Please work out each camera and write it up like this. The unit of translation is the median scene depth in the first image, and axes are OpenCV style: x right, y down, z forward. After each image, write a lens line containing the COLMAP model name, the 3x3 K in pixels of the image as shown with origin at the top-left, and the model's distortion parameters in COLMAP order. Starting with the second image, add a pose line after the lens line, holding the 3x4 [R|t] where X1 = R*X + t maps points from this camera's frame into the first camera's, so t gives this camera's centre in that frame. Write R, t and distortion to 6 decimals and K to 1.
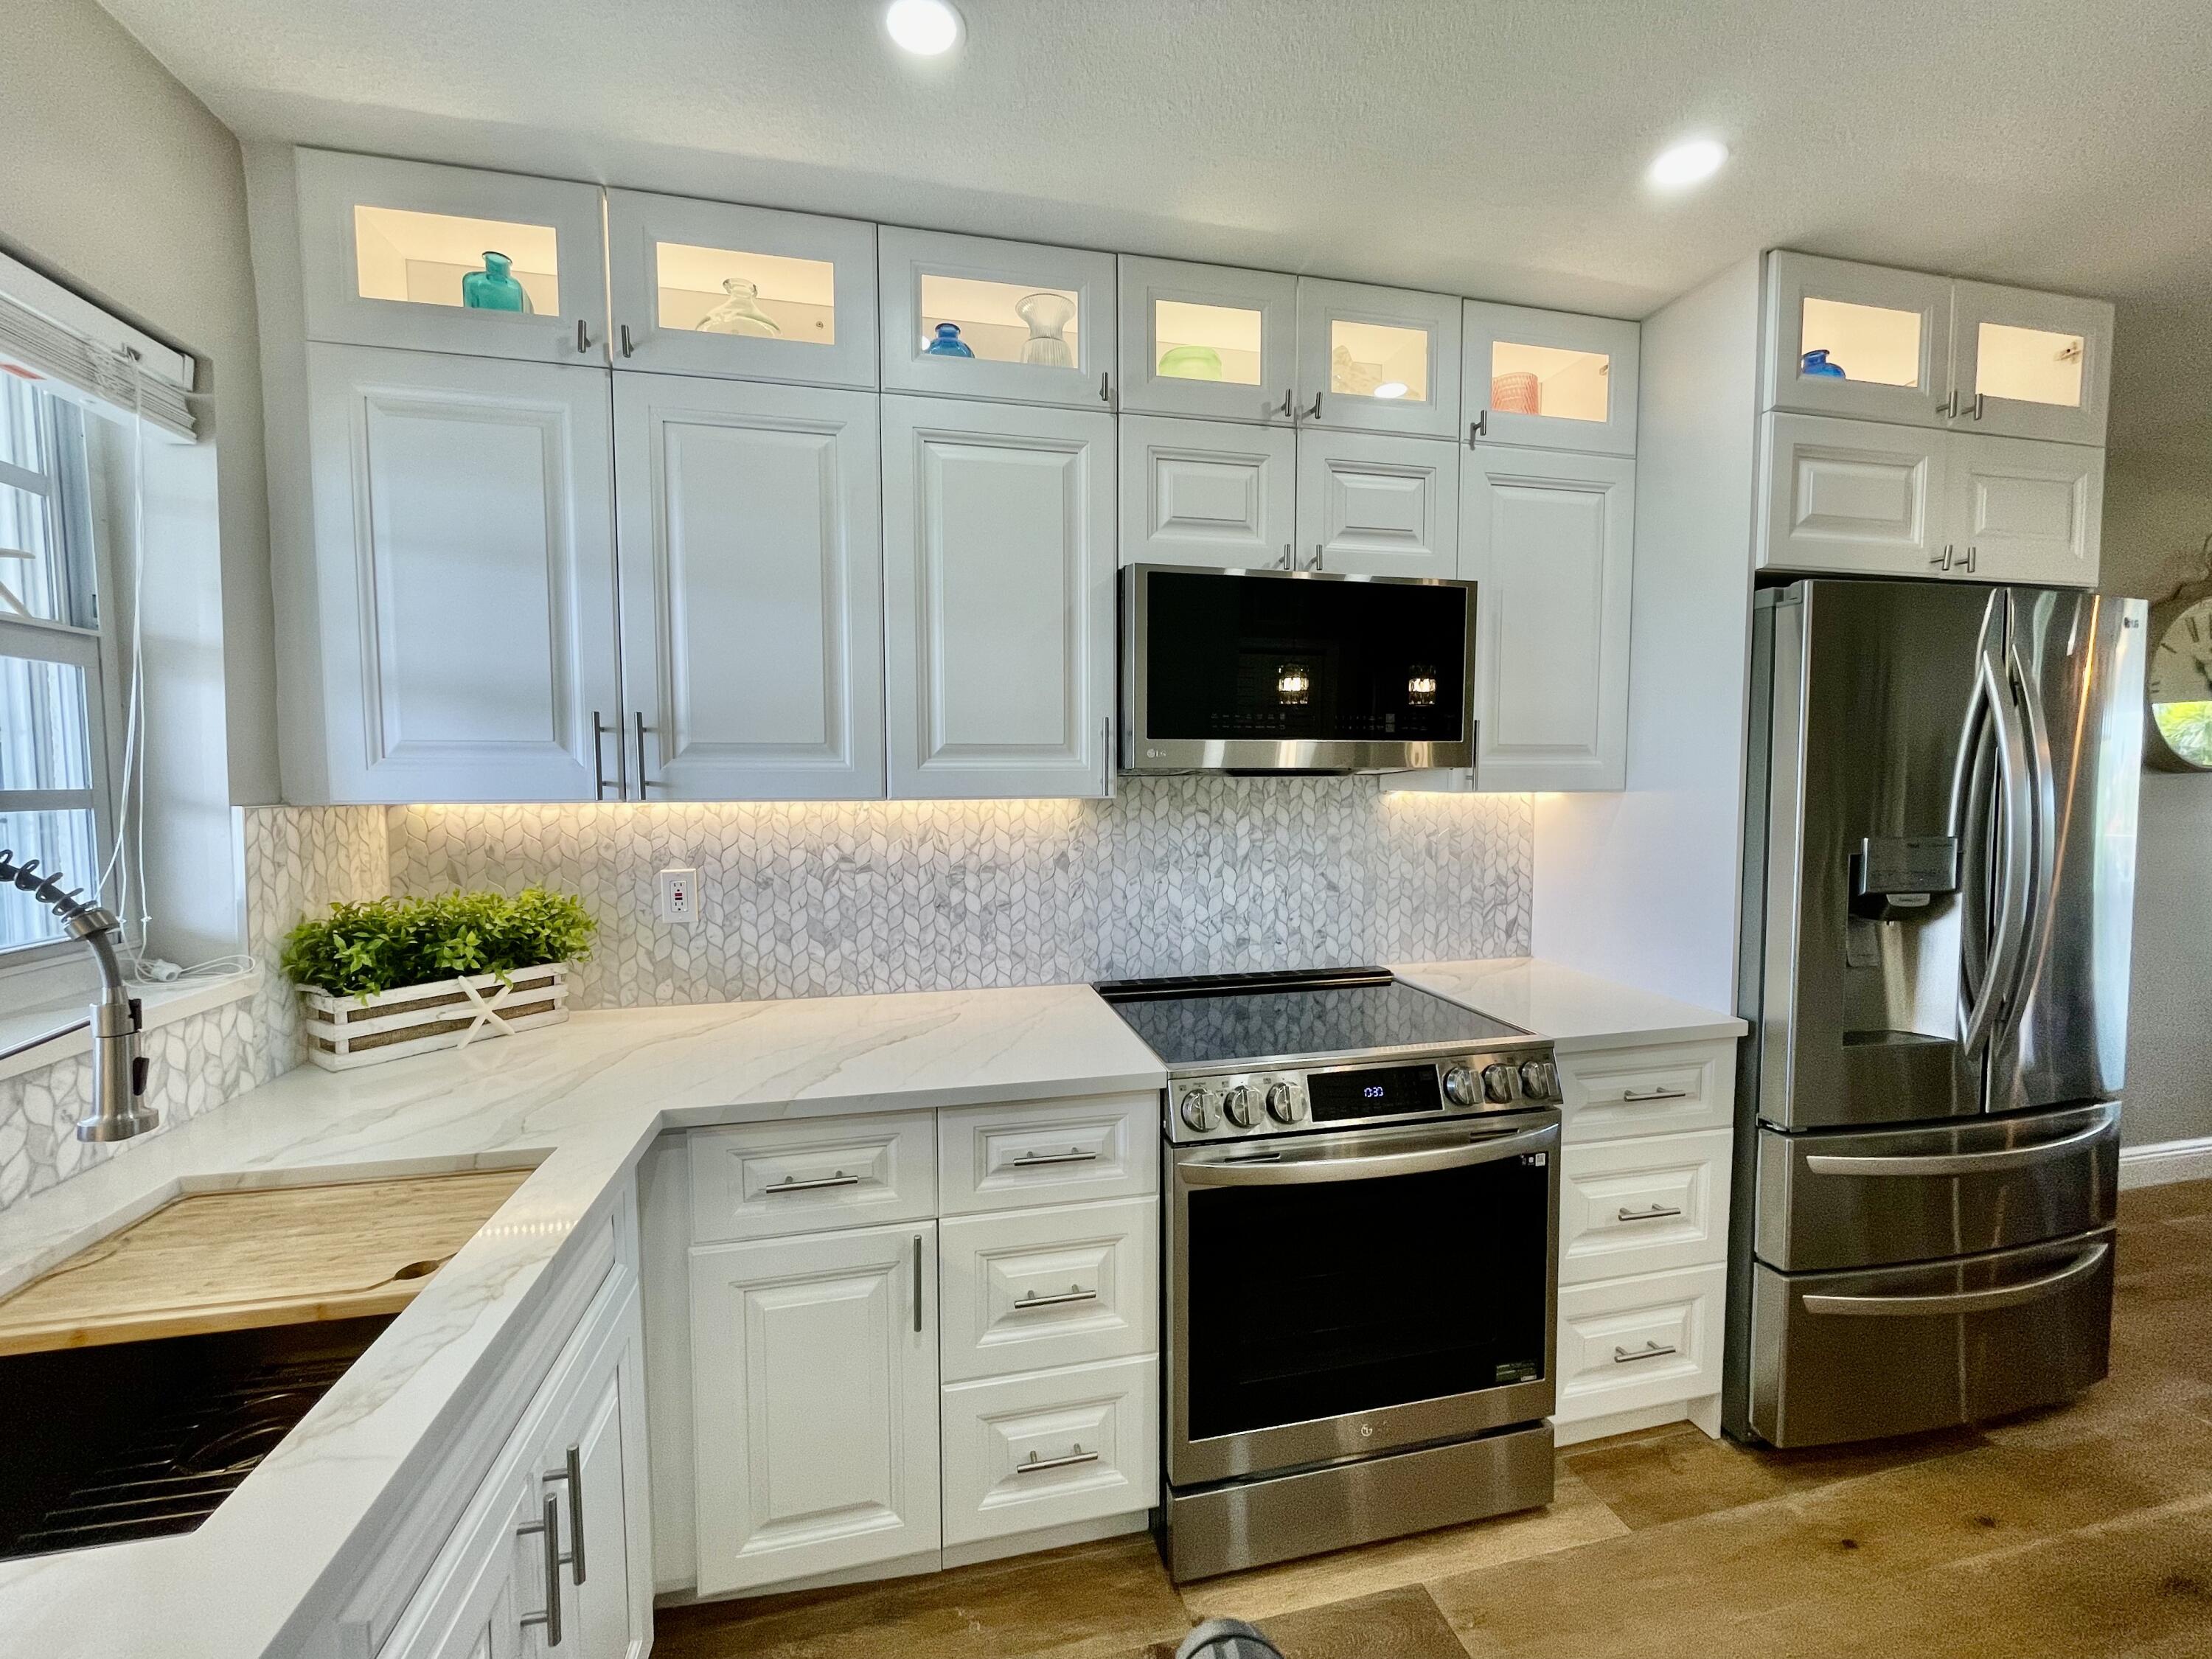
lens RADIAL K [[900.2, 0, 1110.8], [0, 900.2, 825.3], [0, 0, 1]] dist [-0.003636, 0.001449]
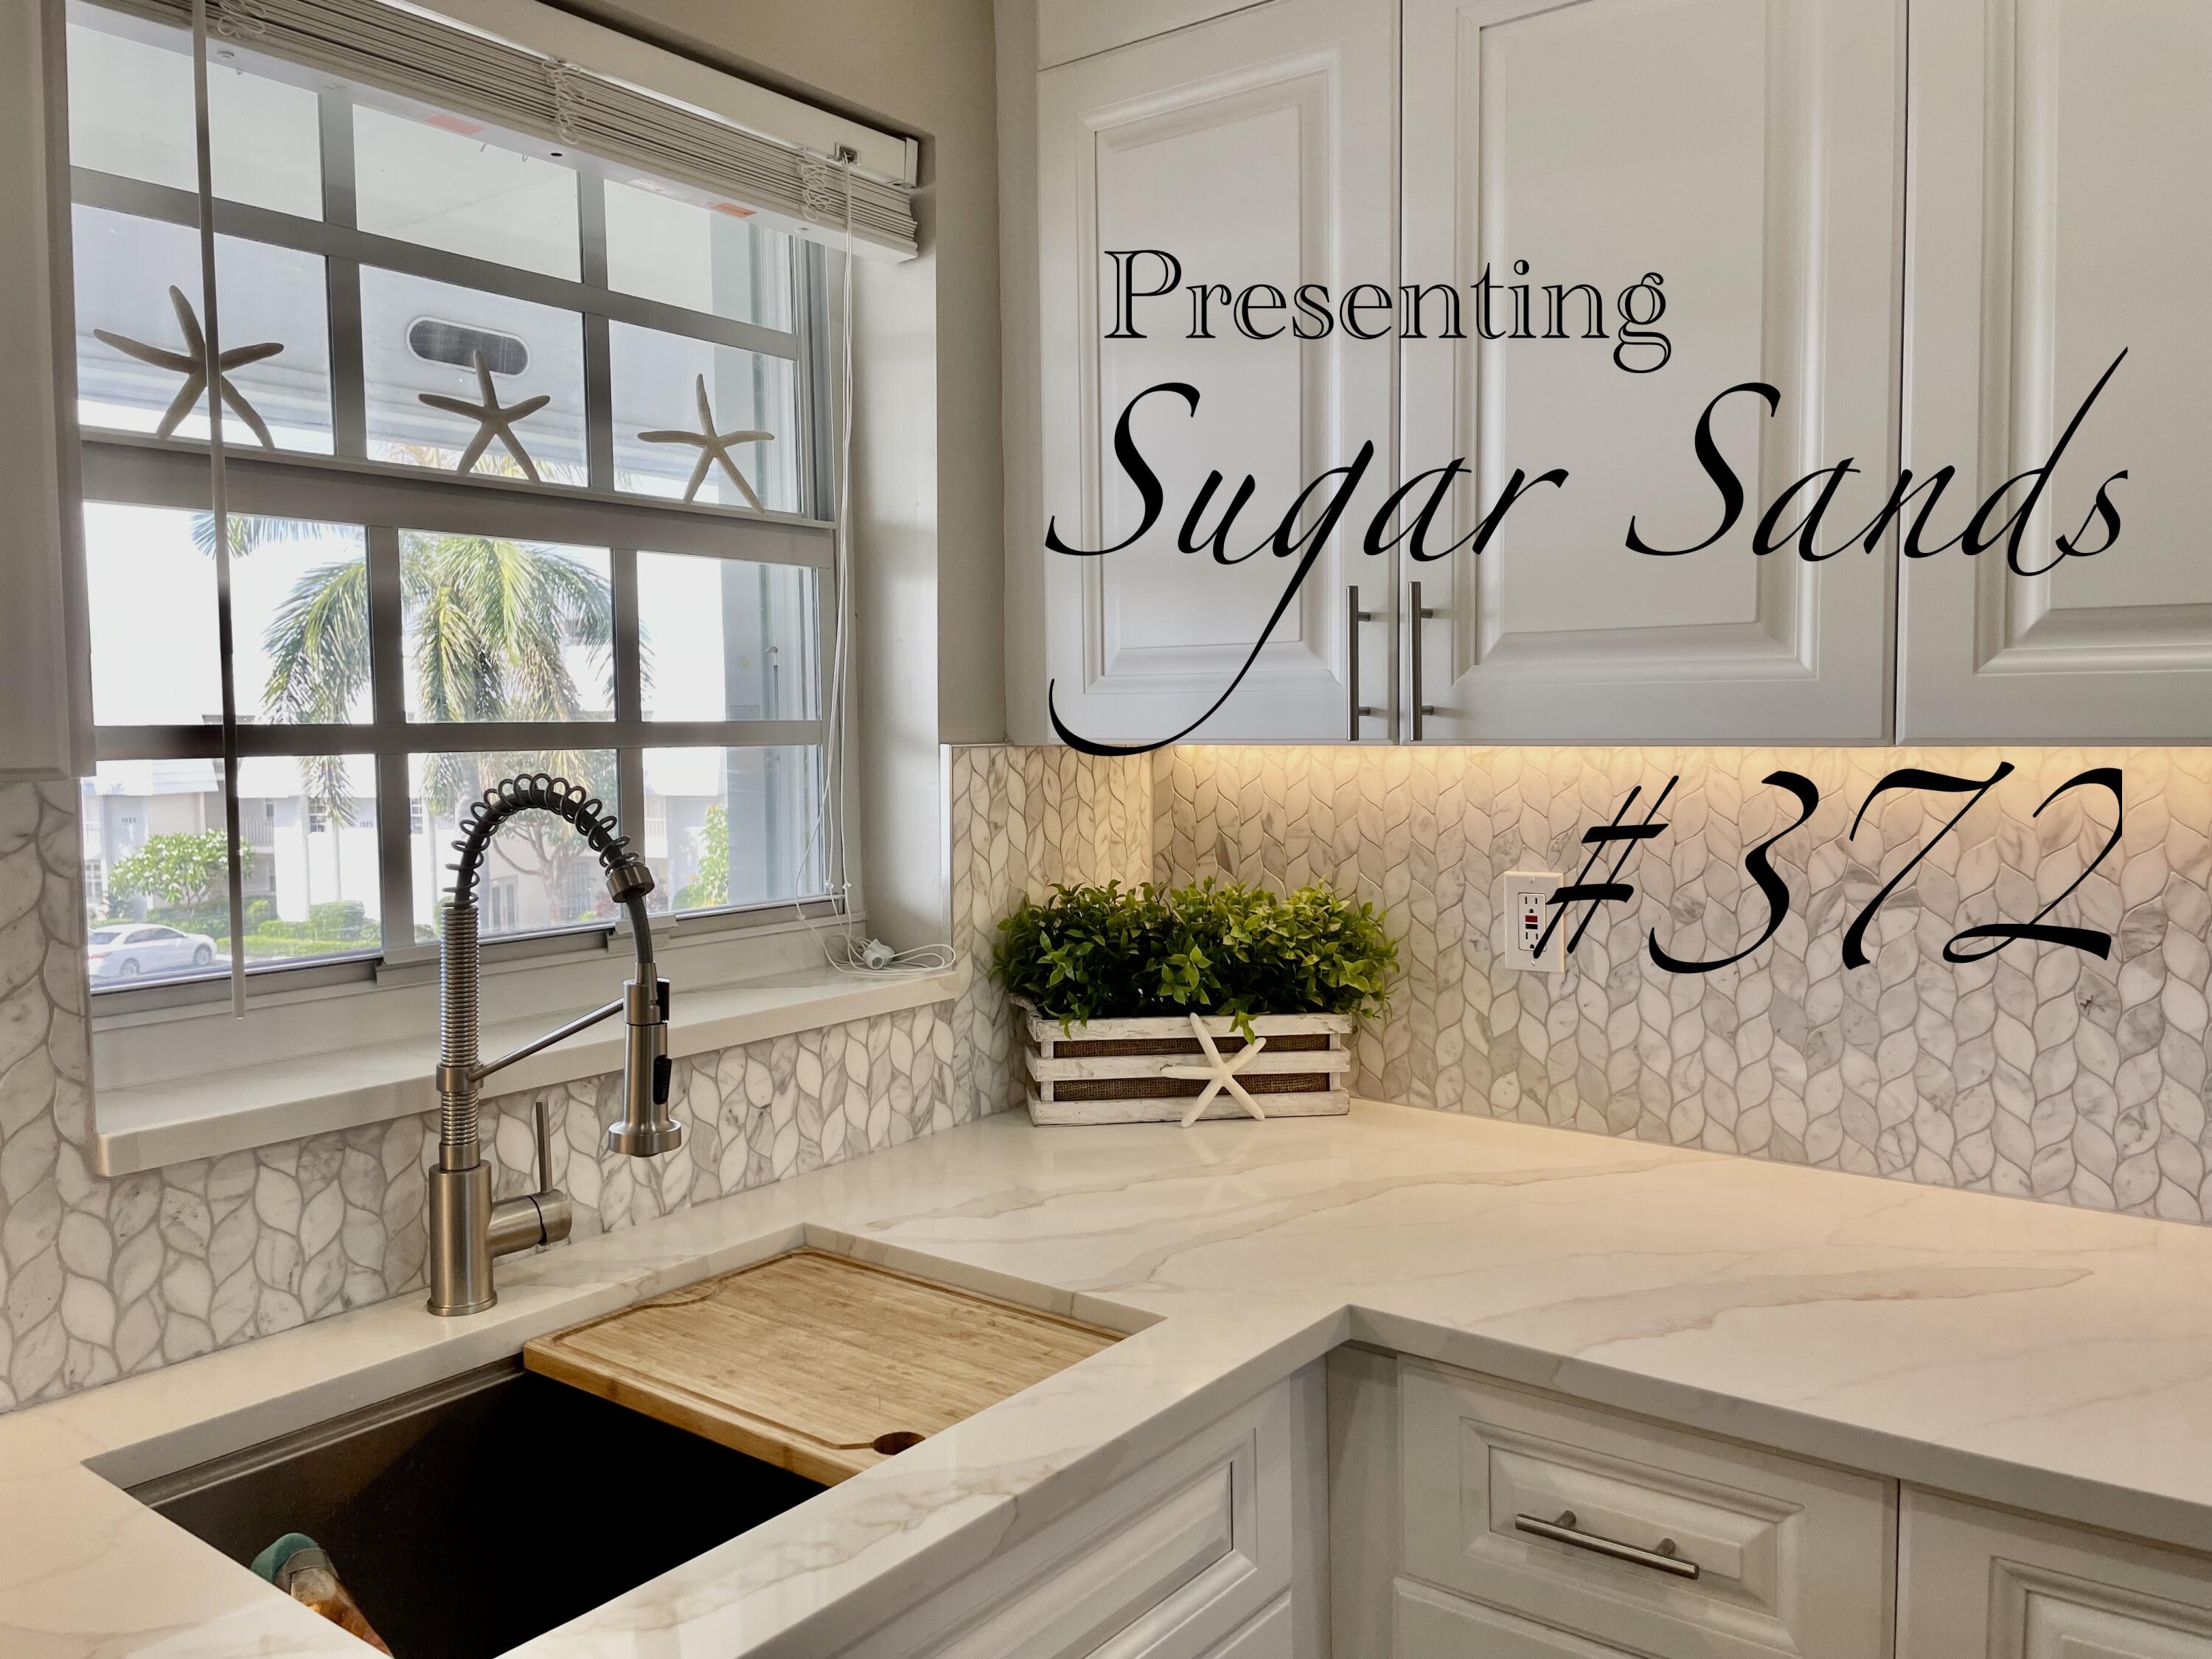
lens RADIAL K [[1675.7, 0, 1101.2], [0, 1675.7, 821.5], [0, 0, 1]] dist [0.087324, -0.098796]
pose [[0.640120, 0.045161, -0.766947, 0.145393], [-0.035274, 0.998946, 0.029381, -0.002061], [0.767465, 0.008246, 0.641038, 0.177587]]
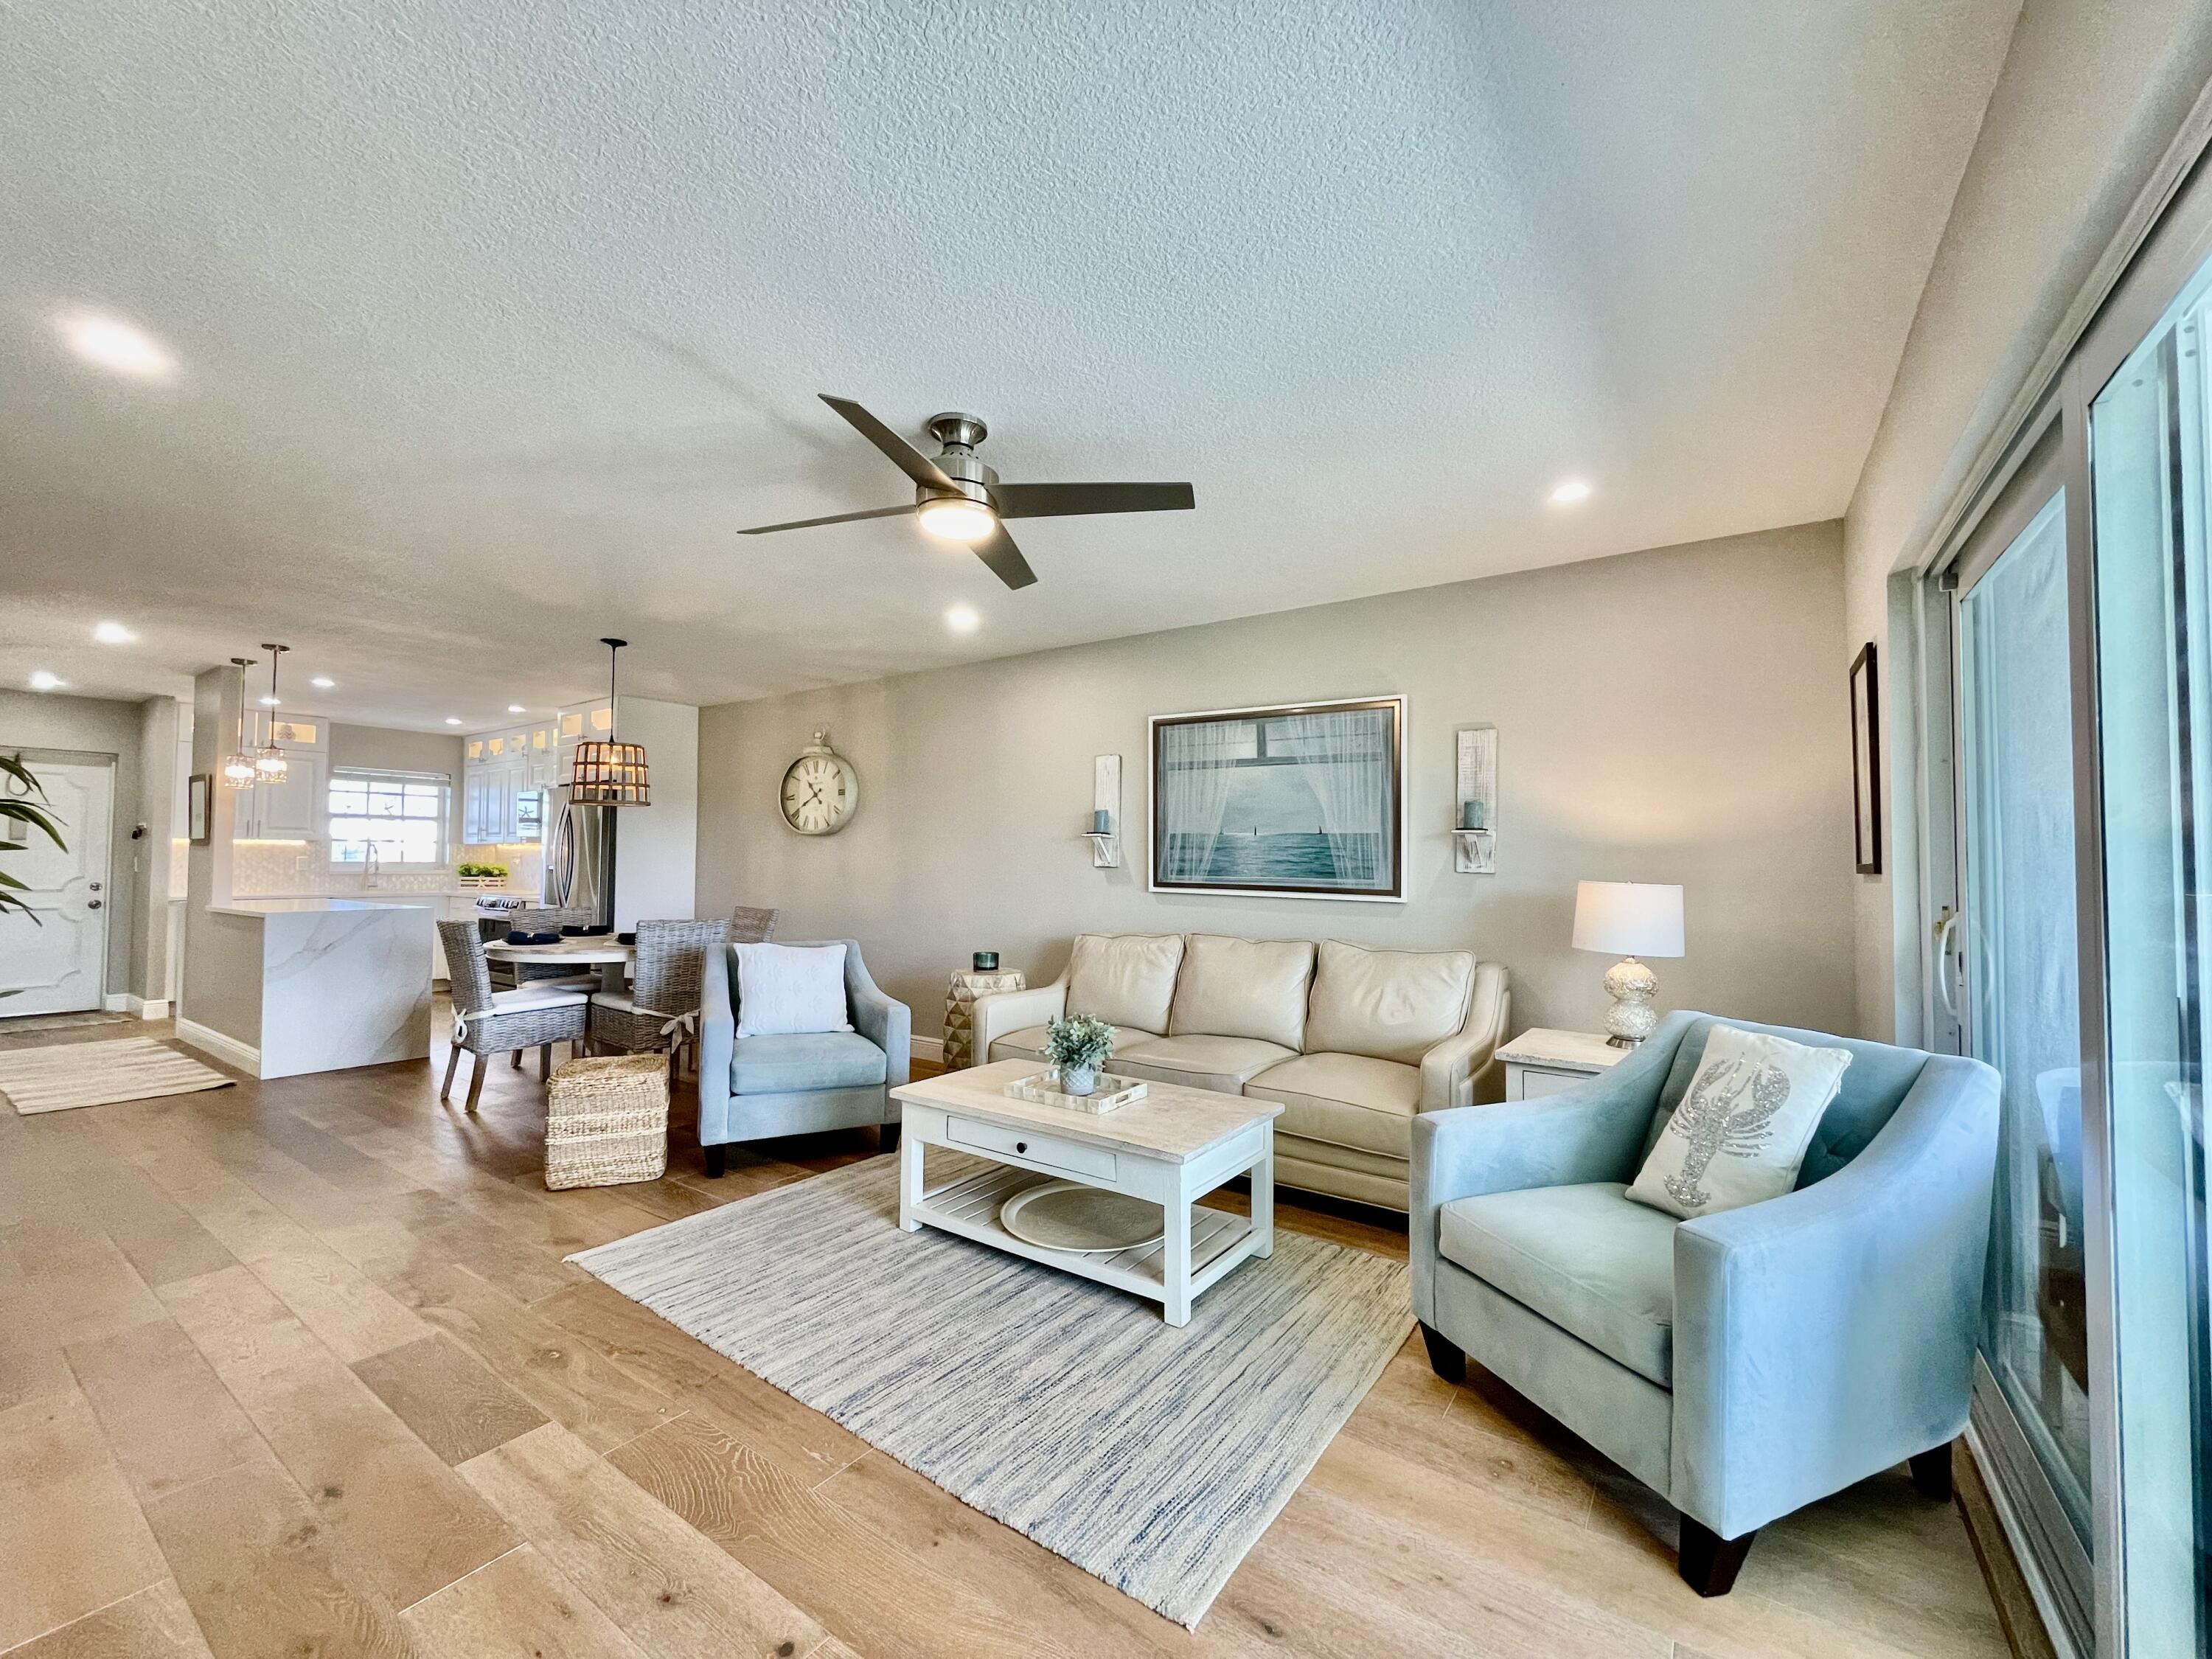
lens RADIAL K [[900.2, 0, 1103.0], [0, 900.2, 843.8], [0, 0, 1]] dist [-0.003636, 0.001449]
pose [[0.669906, -0.005505, -0.742425, 5.655677], [-0.055957, 0.996754, -0.057882, 0.071150], [0.740334, 0.080319, 0.667424, 0.163798]]
